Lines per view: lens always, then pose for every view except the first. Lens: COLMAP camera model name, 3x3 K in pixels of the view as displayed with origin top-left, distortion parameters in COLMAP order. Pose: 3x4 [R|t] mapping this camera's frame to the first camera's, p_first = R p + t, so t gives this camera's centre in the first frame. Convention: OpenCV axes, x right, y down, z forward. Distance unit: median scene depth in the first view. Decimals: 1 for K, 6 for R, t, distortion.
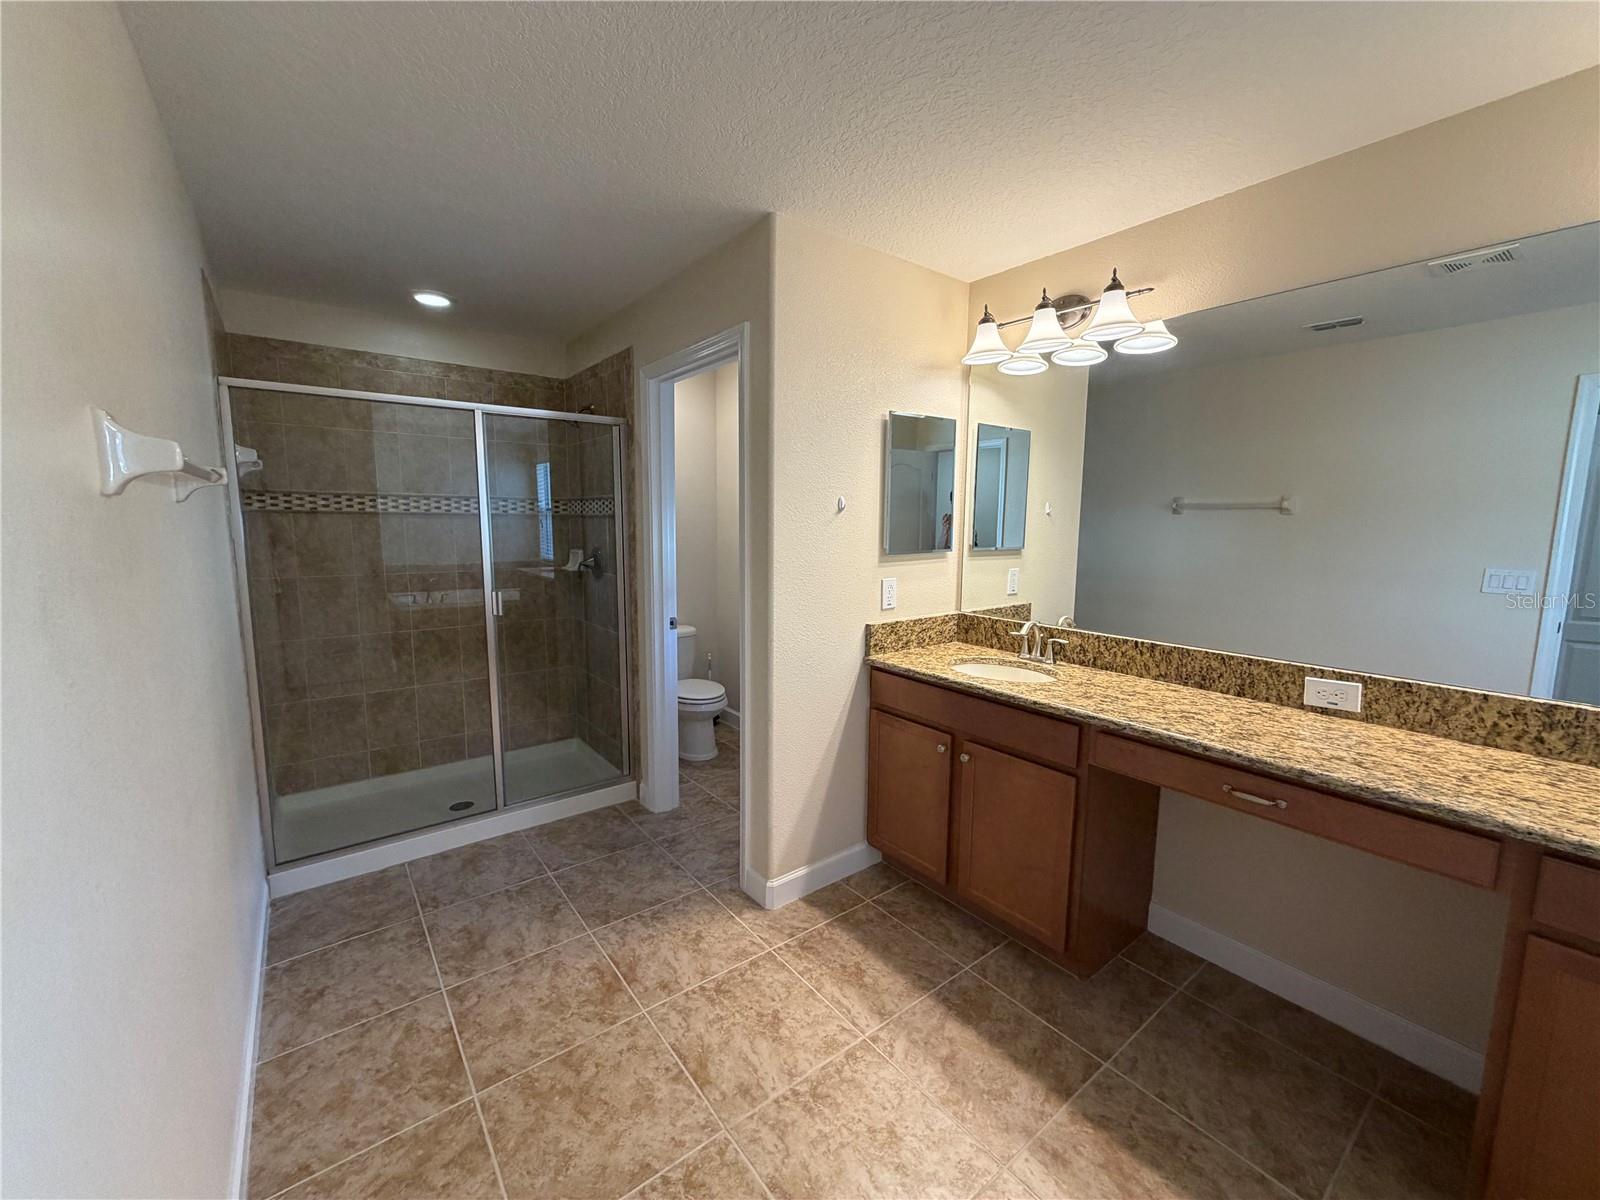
lens RADIAL K [[638.3, 0, 795.5], [0, 638.3, 601.7], [0, 0, 1]] dist [-0.001815, 0.001042]
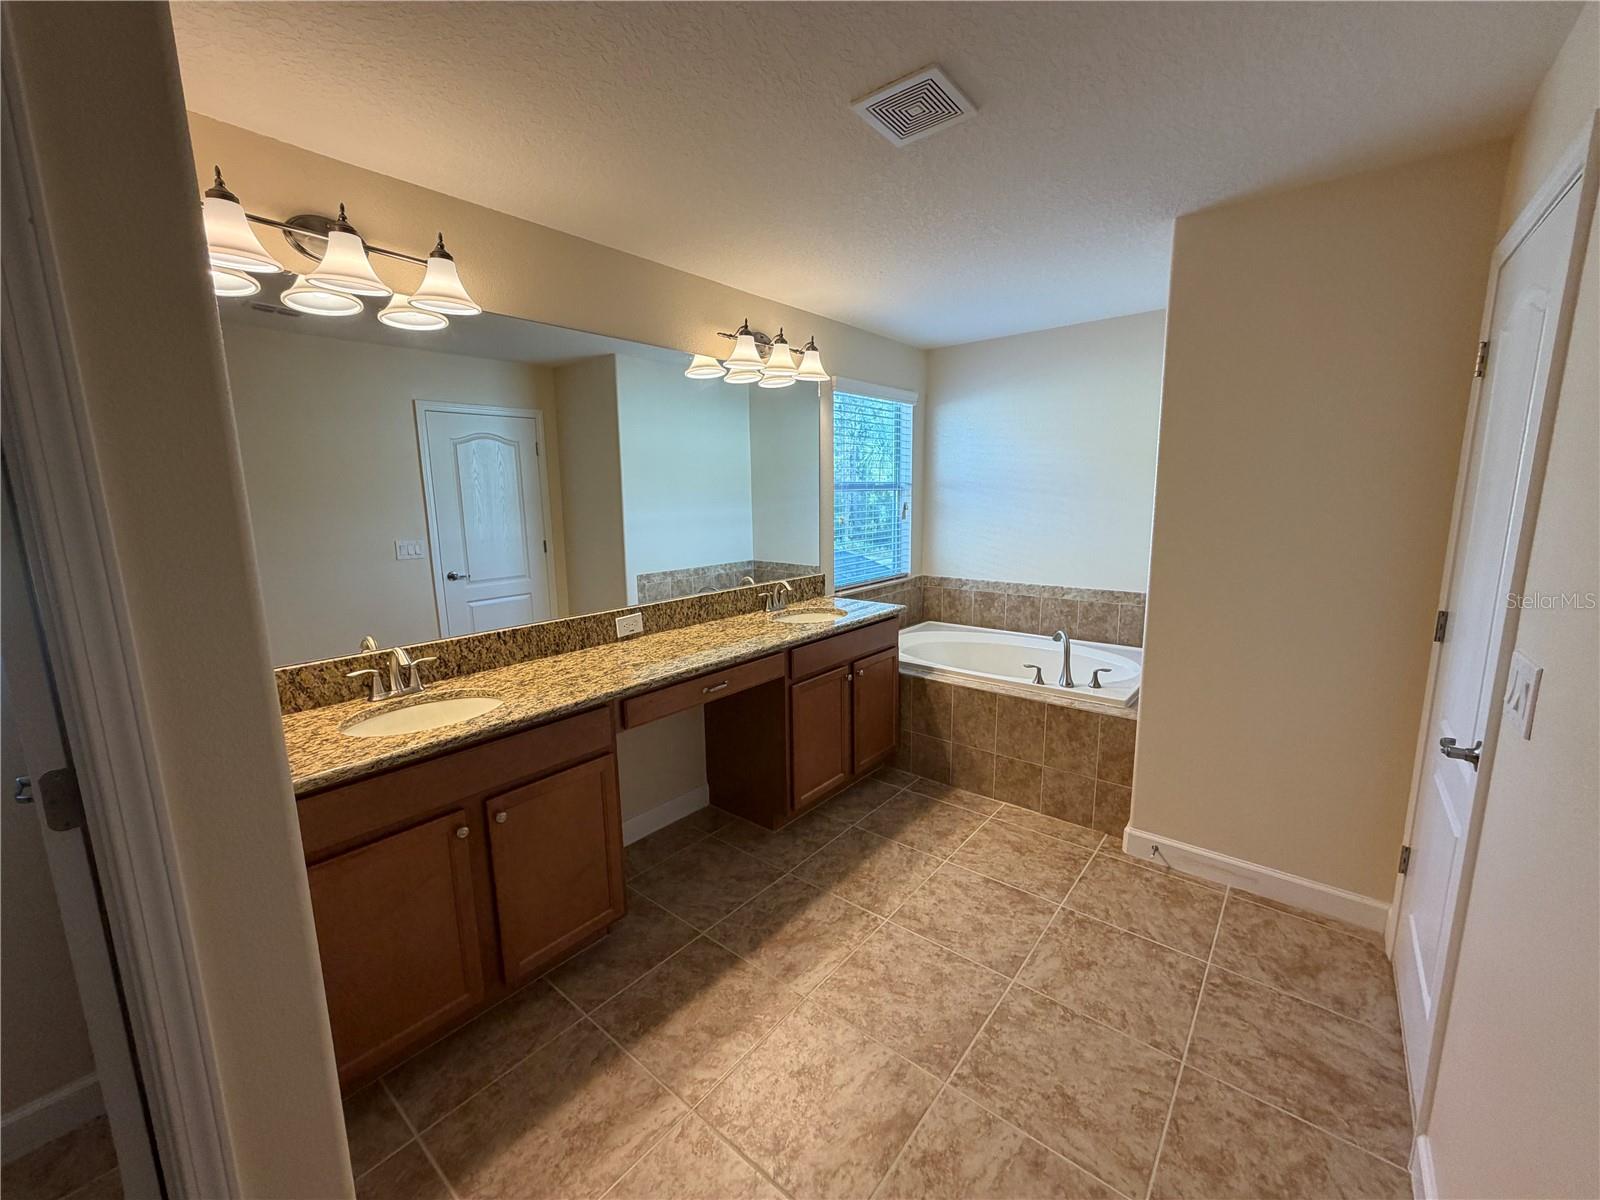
lens RADIAL K [[638.3, 0, 795.5], [0, 638.3, 601.7], [0, 0, 1]] dist [-0.001815, 0.001042]
pose [[-0.222971, -0.170017, 0.959885, -0.644816], [0.142824, 0.968350, 0.204693, -0.152680], [-0.964306, 0.182735, -0.191632, 0.901192]]
